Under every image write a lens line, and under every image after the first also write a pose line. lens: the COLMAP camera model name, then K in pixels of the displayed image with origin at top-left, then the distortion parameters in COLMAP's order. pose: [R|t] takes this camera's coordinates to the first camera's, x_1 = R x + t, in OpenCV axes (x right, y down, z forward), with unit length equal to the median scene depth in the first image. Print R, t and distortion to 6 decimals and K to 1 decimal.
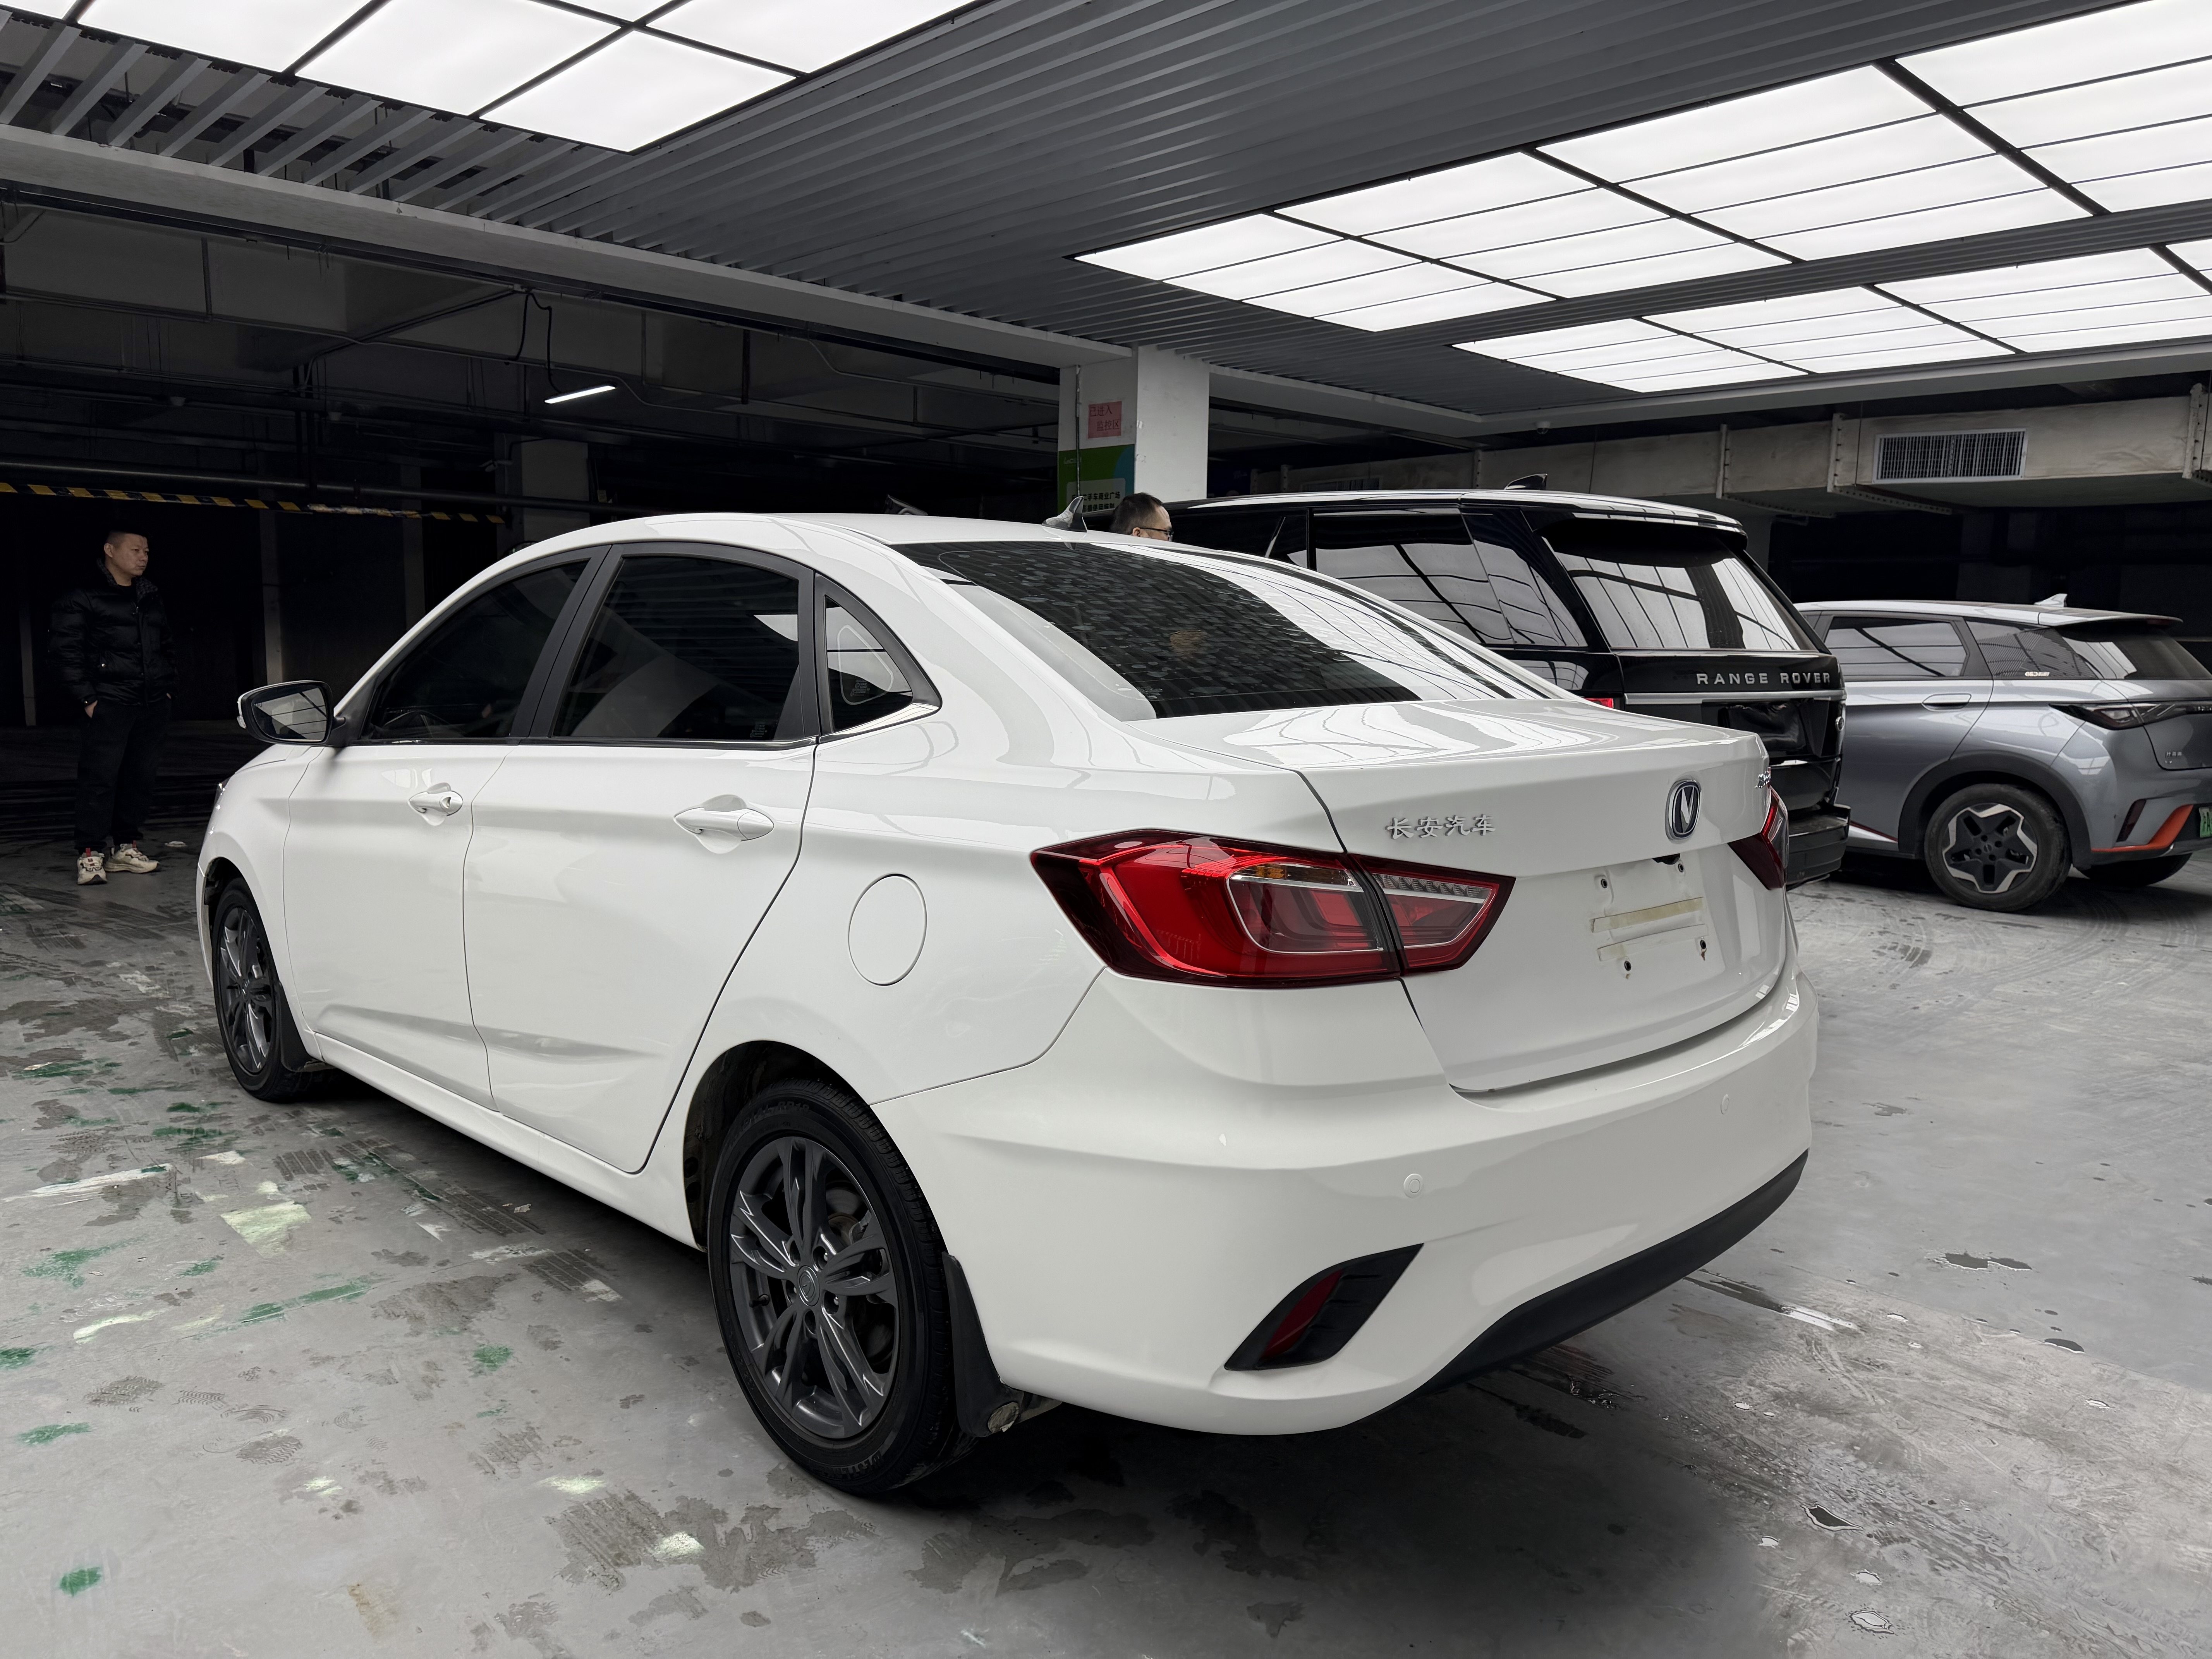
lens RADIAL K [[1553.3, 0, 1022.9], [0, 1553.3, 804.0], [0, 0, 1]] dist [0.073051, -0.037115]
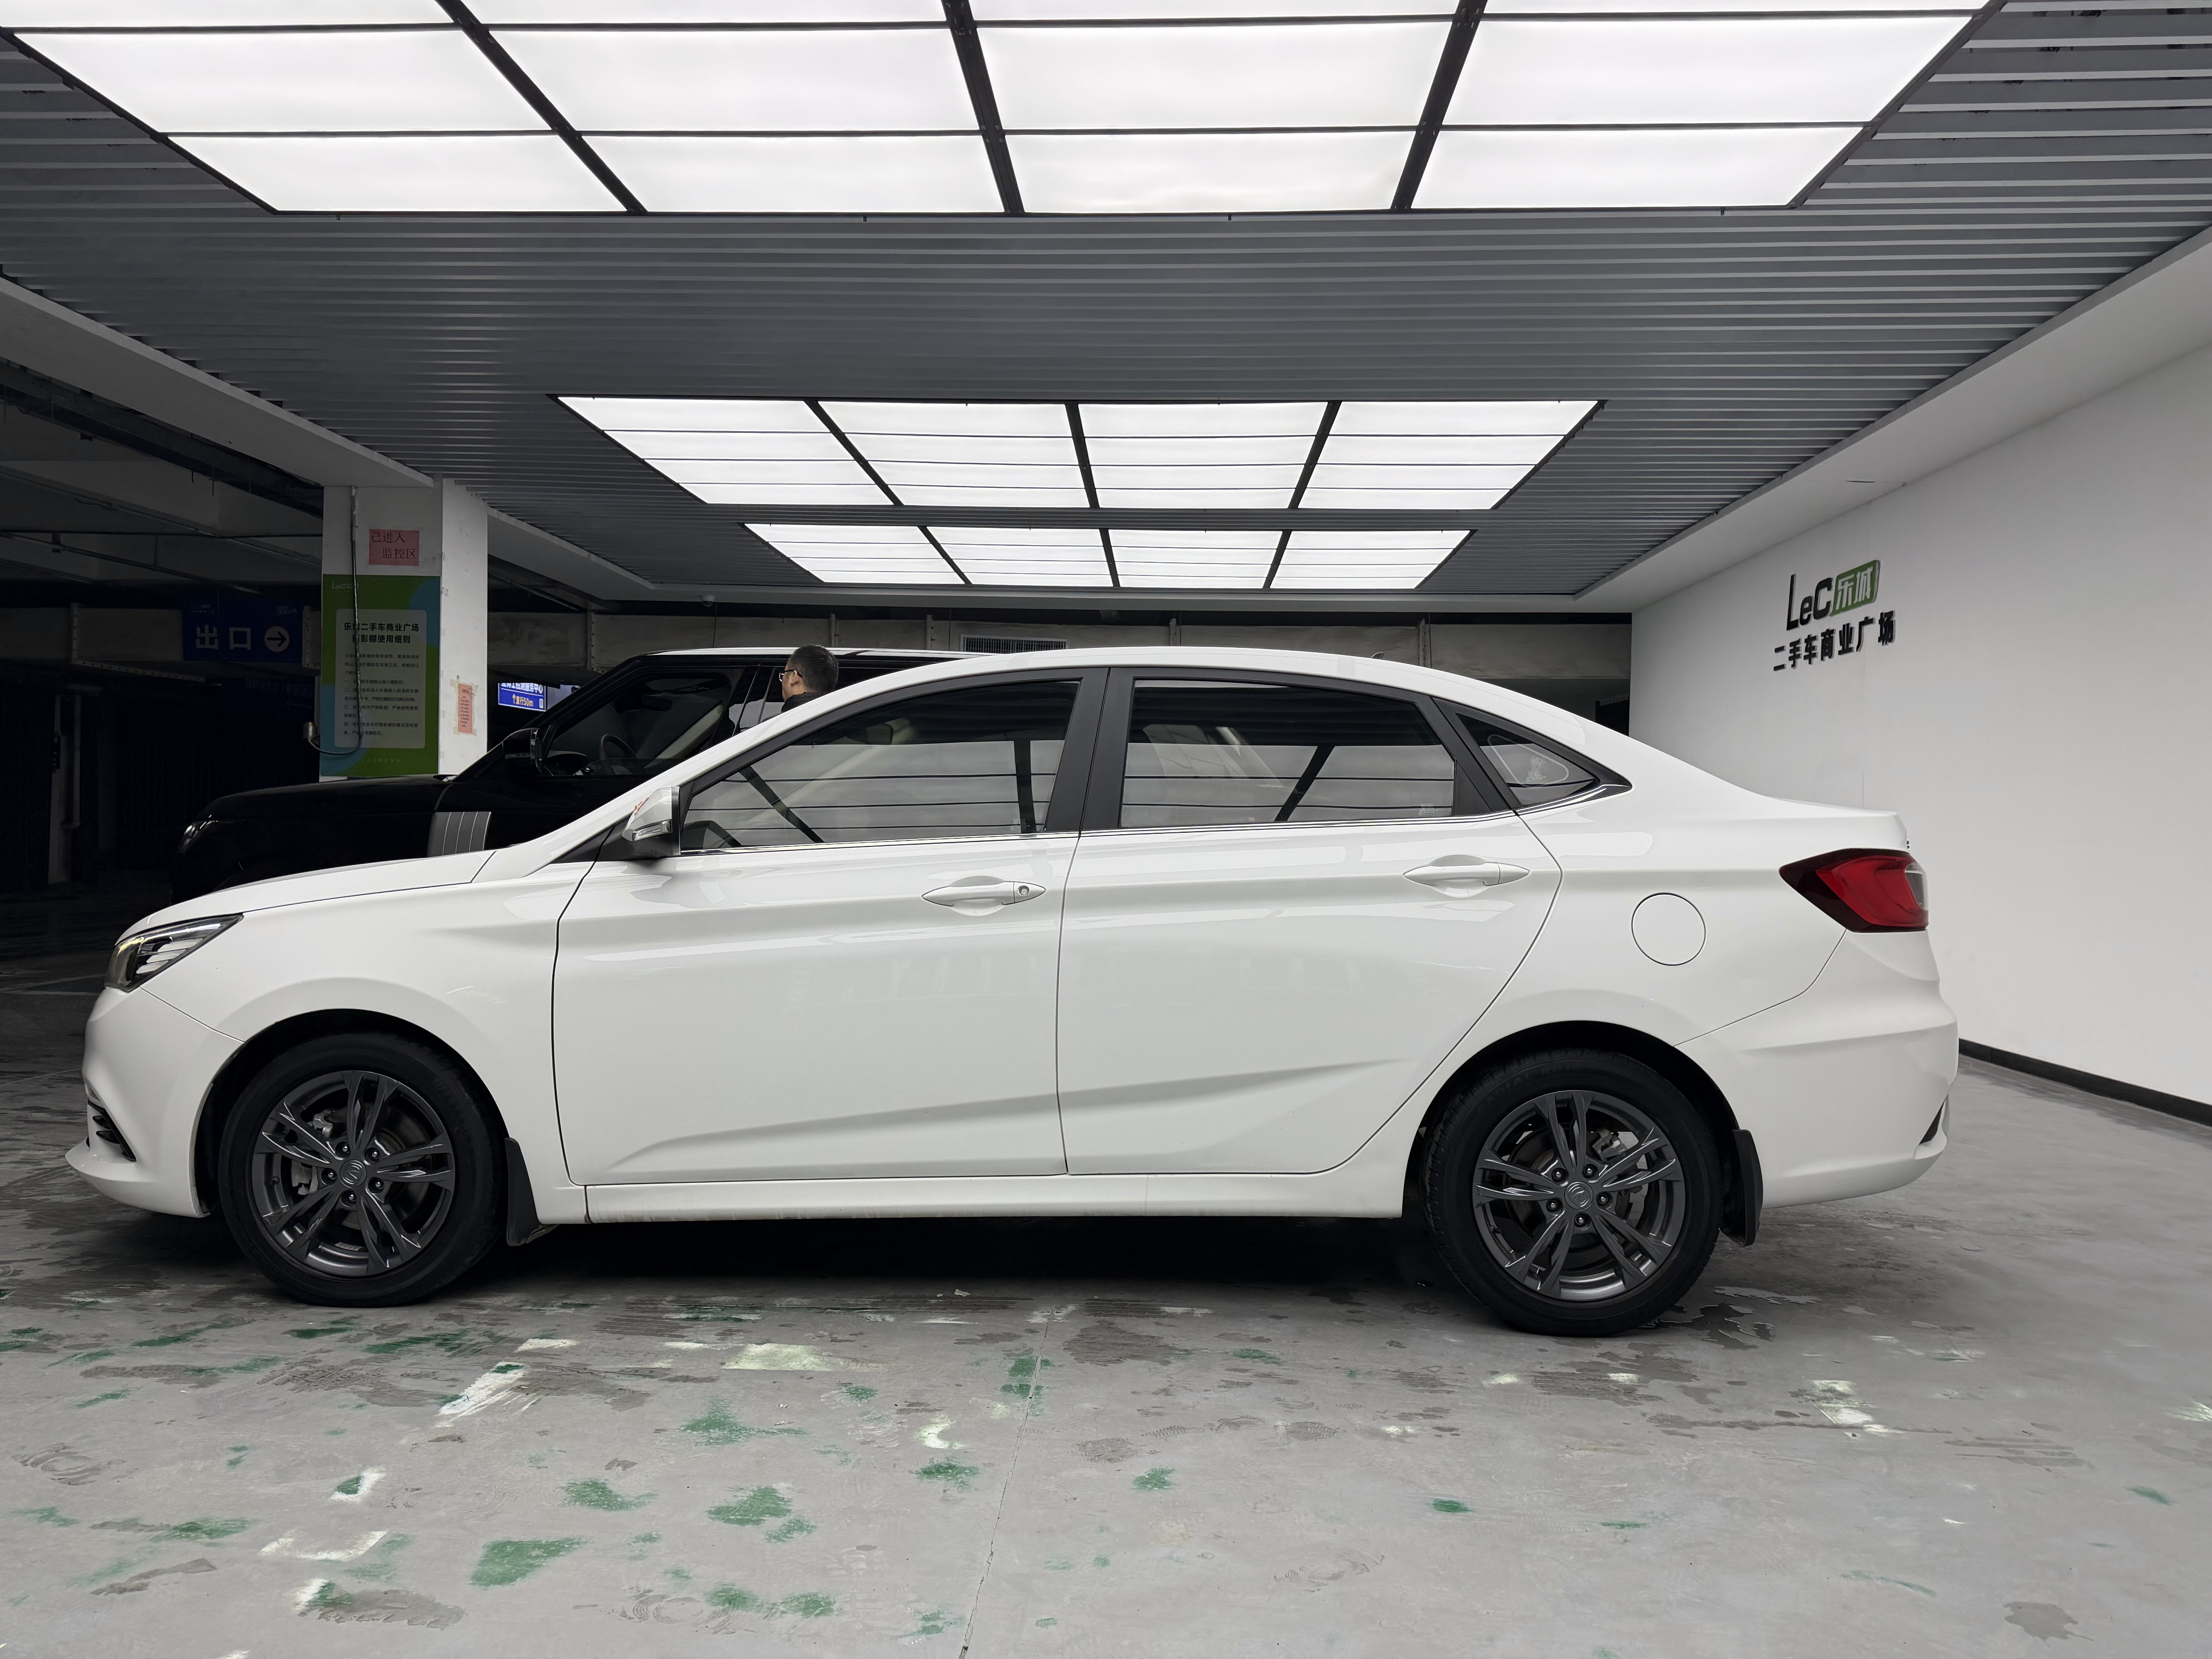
lens RADIAL K [[1541.9, 0, 1074.6], [0, 1541.9, 820.3], [0, 0, 1]] dist [0.103490, -0.139544]
pose [[0.710764, -0.005772, 0.703407, -0.915242], [0.071506, 0.995379, -0.064085, 0.018361], [-0.699787, 0.095847, 0.707892, 0.183170]]
